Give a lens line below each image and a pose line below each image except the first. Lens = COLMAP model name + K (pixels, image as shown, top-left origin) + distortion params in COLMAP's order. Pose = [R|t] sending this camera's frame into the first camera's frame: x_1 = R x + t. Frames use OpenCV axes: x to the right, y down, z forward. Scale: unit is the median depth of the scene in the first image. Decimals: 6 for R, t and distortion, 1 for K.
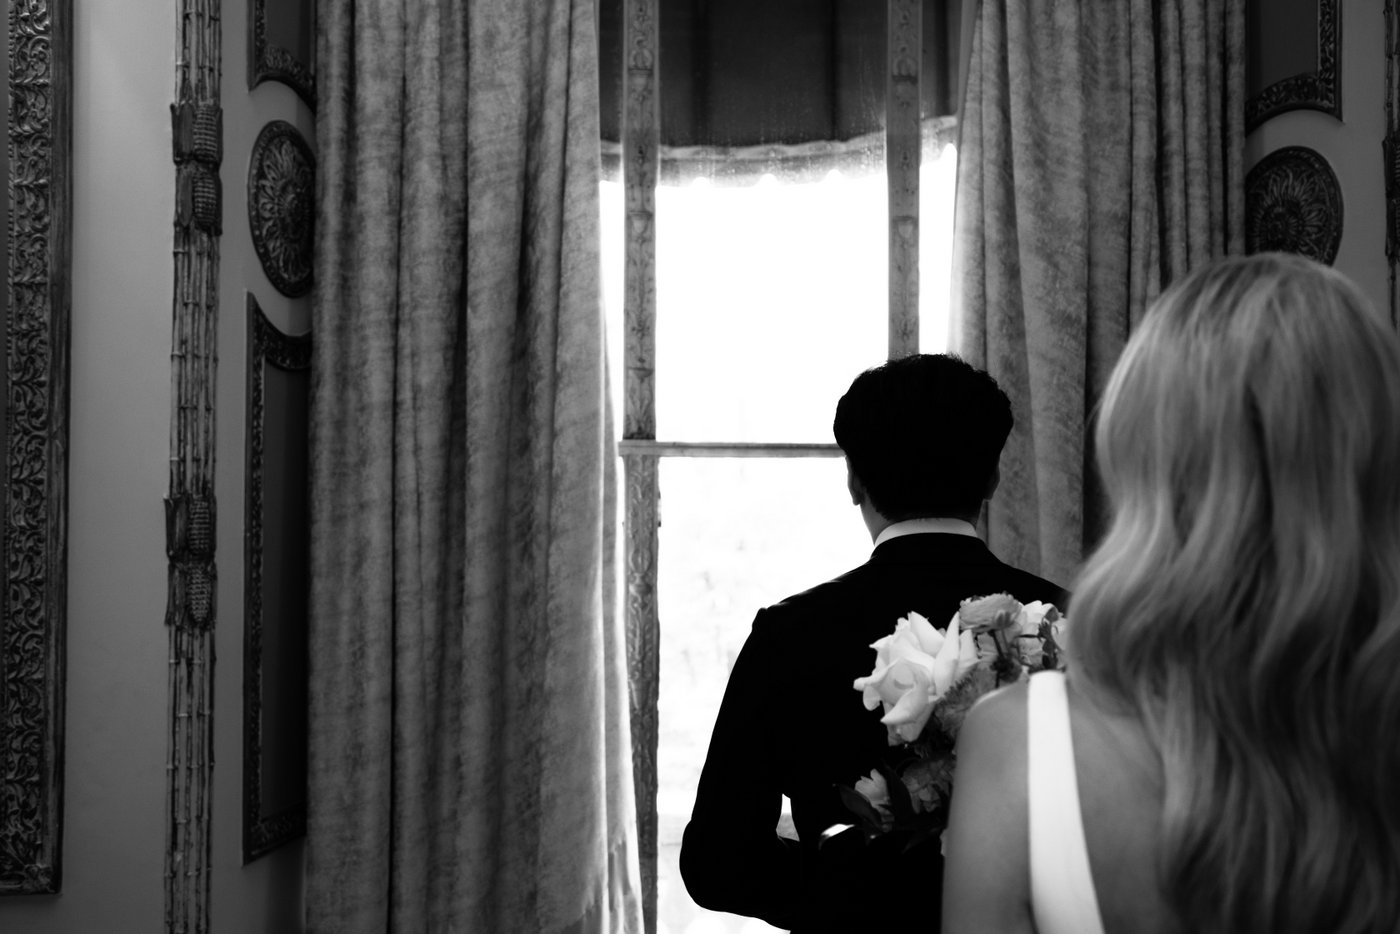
lens RADIAL K [[1515.5, 0, 692.1], [0, 1515.5, 443.2], [0, 0, 1]] dist [-0.003081, 0.011015]
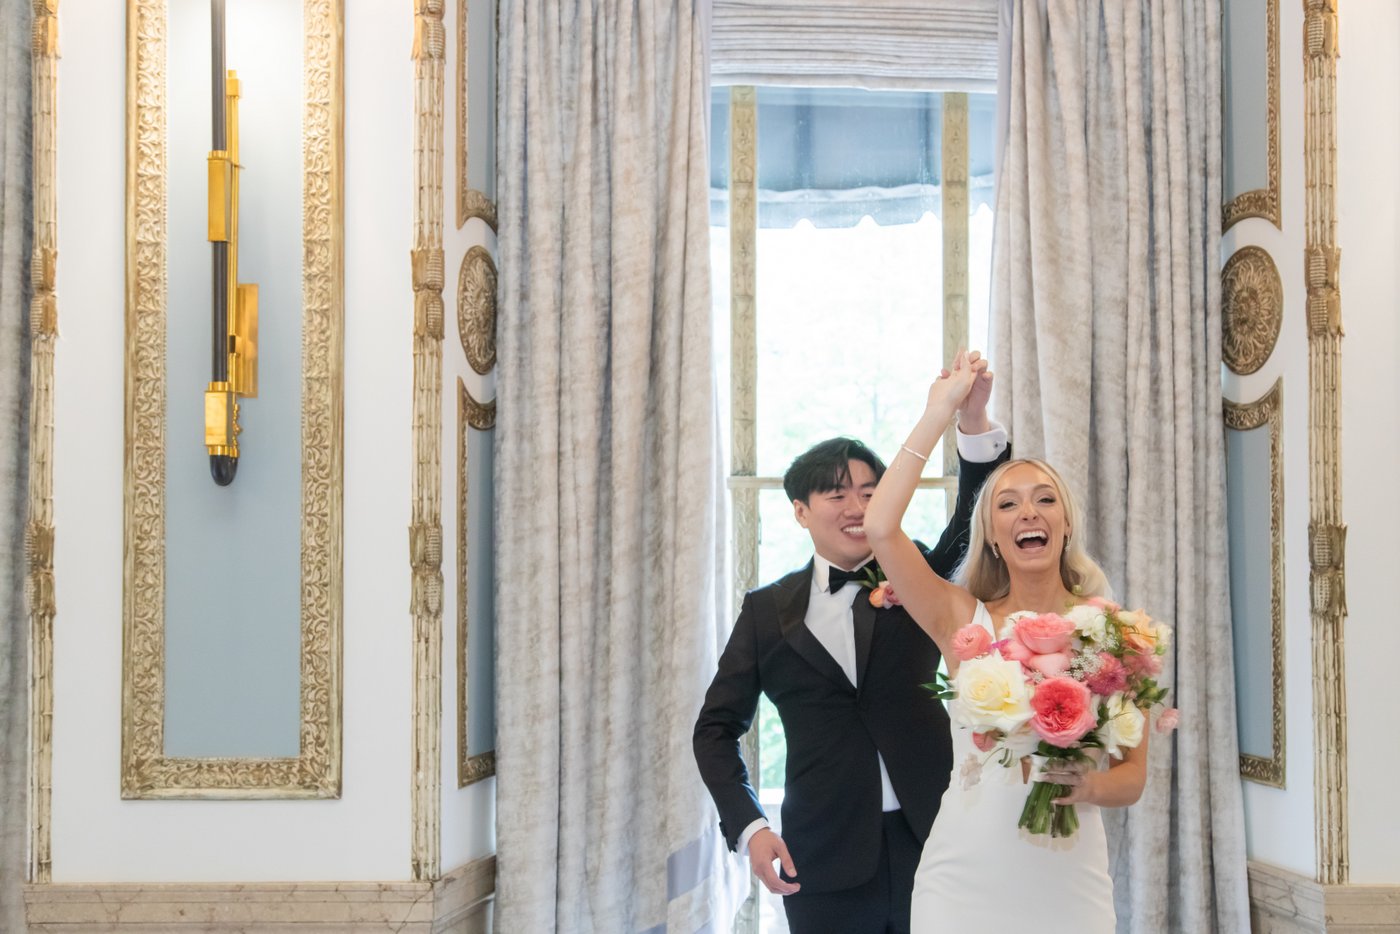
lens RADIAL K [[1835.7, 0, 700.0], [0, 1835.7, 467.0], [0, 0, 1]] dist [-0.013347, -0.009123]
pose [[0.997677, -0.004781, -0.067949, 0.037742], [0.005808, 0.999872, 0.014918, -0.037277], [0.067869, -0.015278, 0.997577, -0.607616]]
